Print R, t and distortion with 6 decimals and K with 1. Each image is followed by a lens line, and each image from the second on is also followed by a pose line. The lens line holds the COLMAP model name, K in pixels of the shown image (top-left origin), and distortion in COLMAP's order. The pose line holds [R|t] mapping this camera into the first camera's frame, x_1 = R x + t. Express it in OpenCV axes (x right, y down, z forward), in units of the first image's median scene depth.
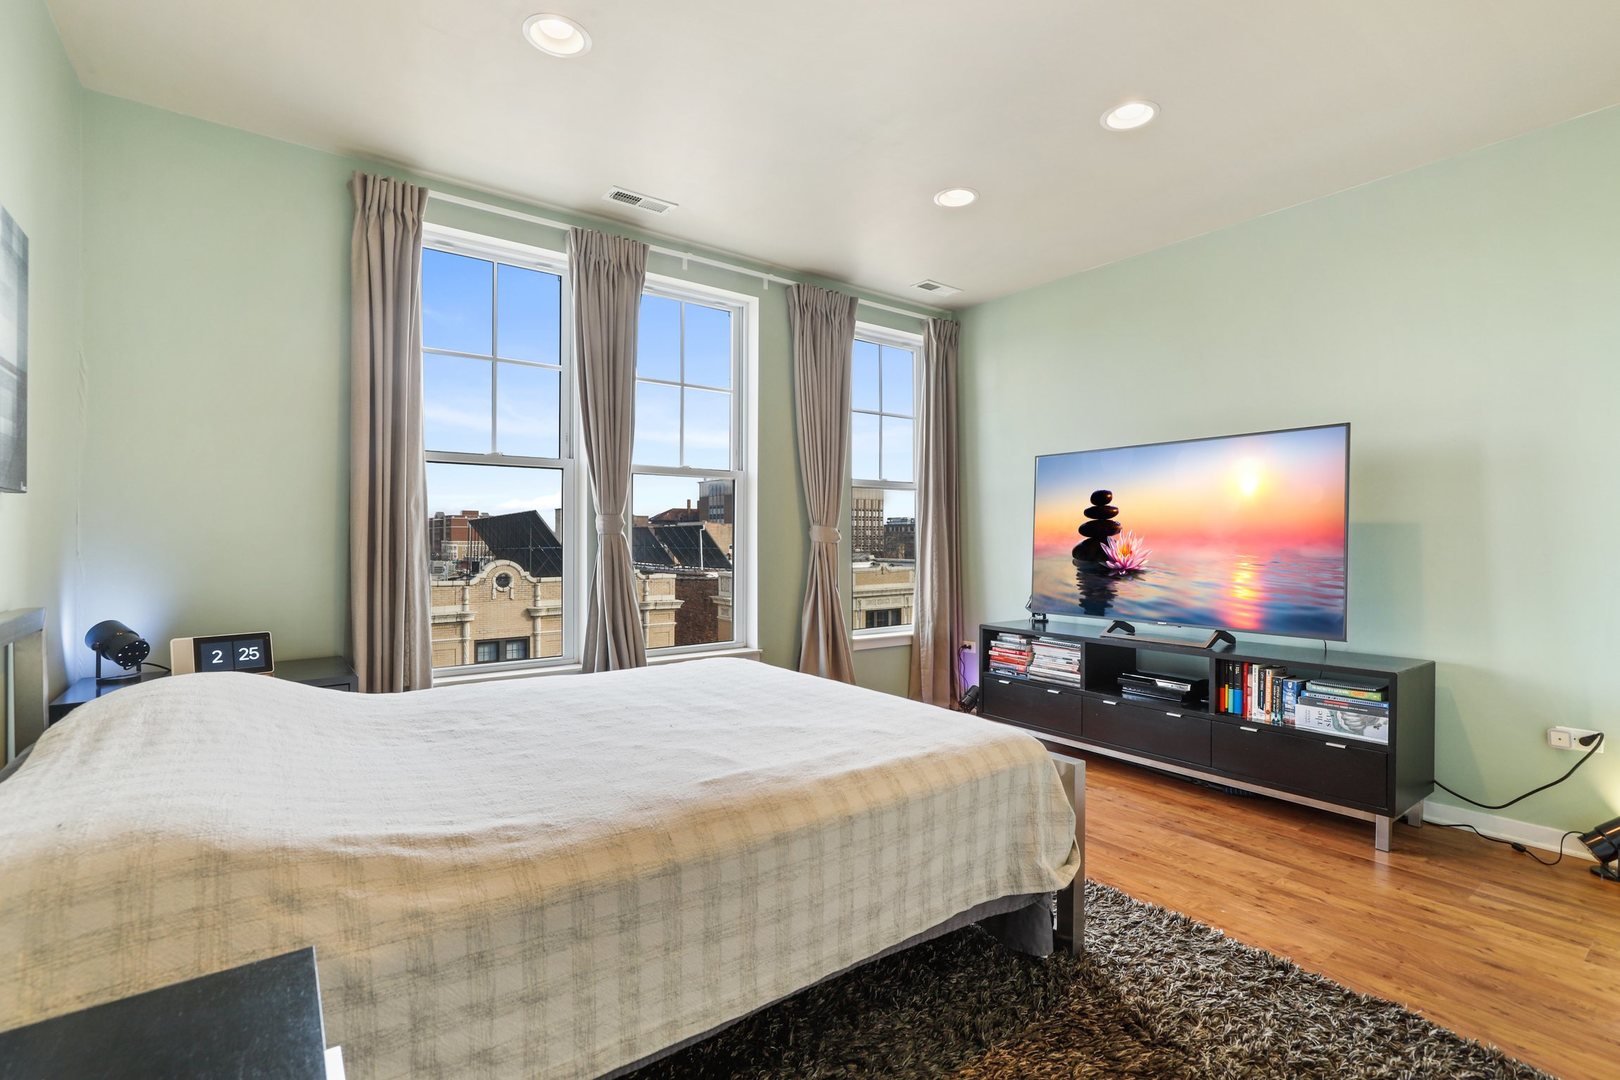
lens RADIAL K [[759.1, 0, 821.7], [0, 759.1, 546.8], [0, 0, 1]] dist [-0.029217, 0.000624]
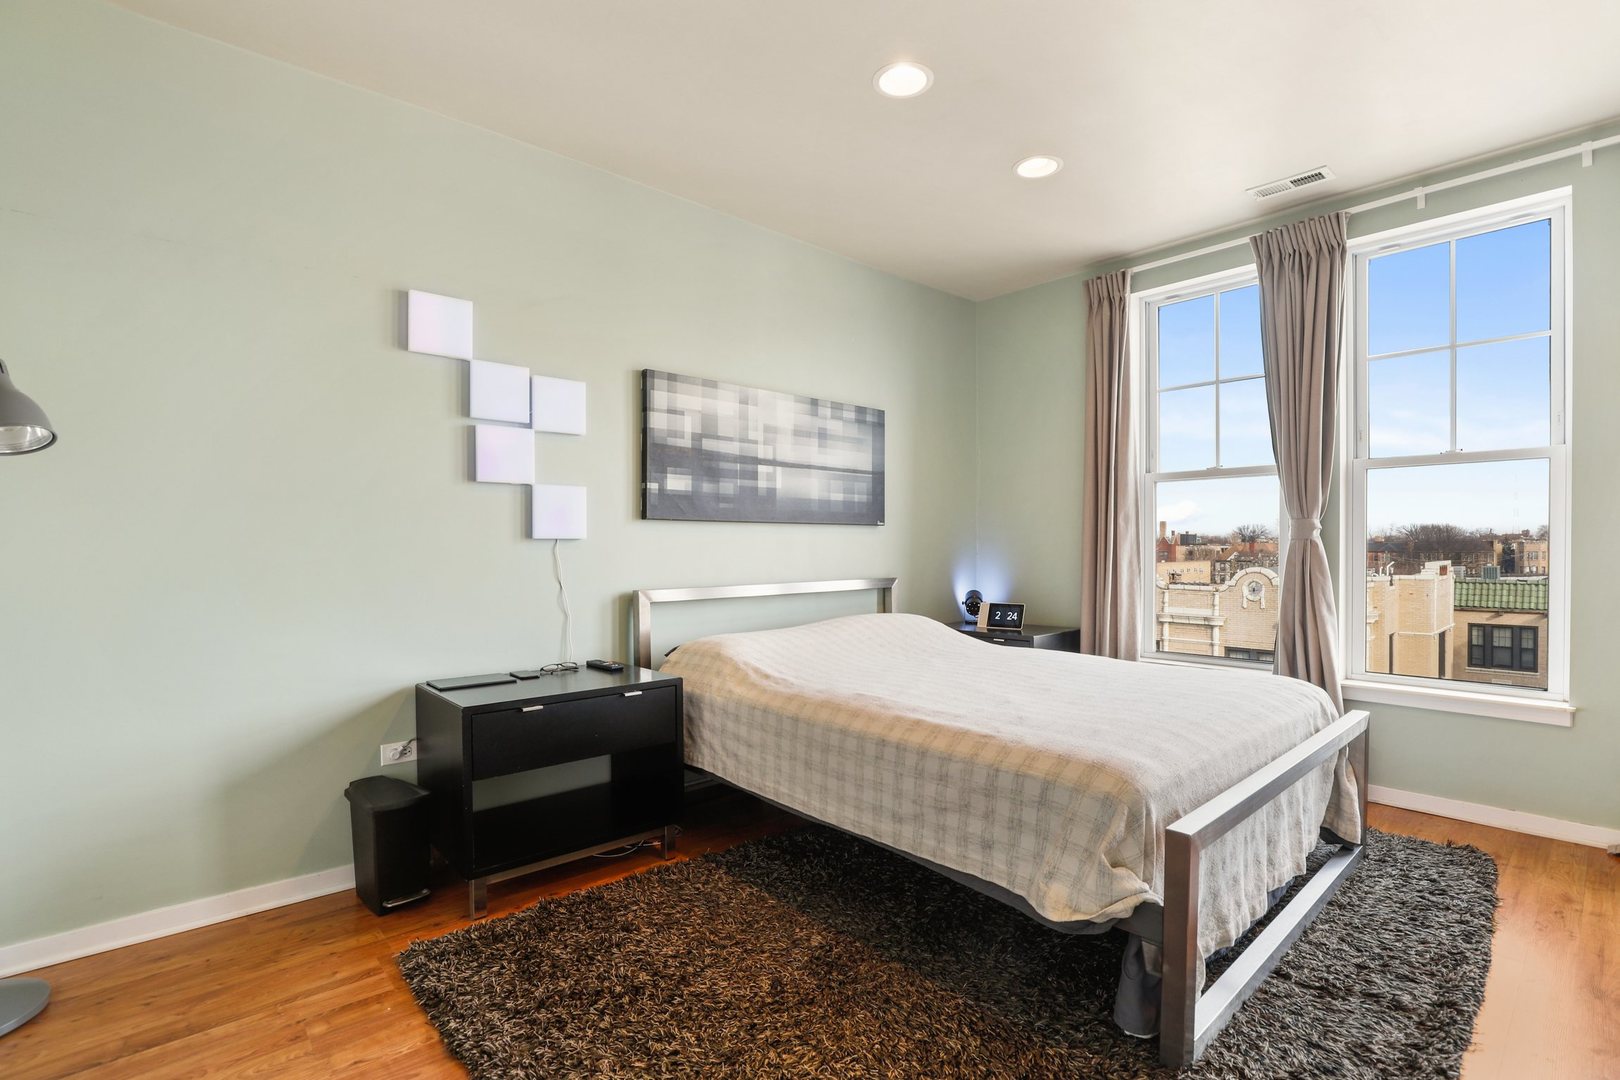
lens RADIAL K [[759.1, 0, 821.7], [0, 759.1, 546.8], [0, 0, 1]] dist [-0.029217, 0.000624]
pose [[0.073481, 0.003301, -0.997291, 0.393590], [0.000721, 0.999994, 0.003363, -0.004632], [0.997296, -0.000966, 0.073478, 0.207556]]
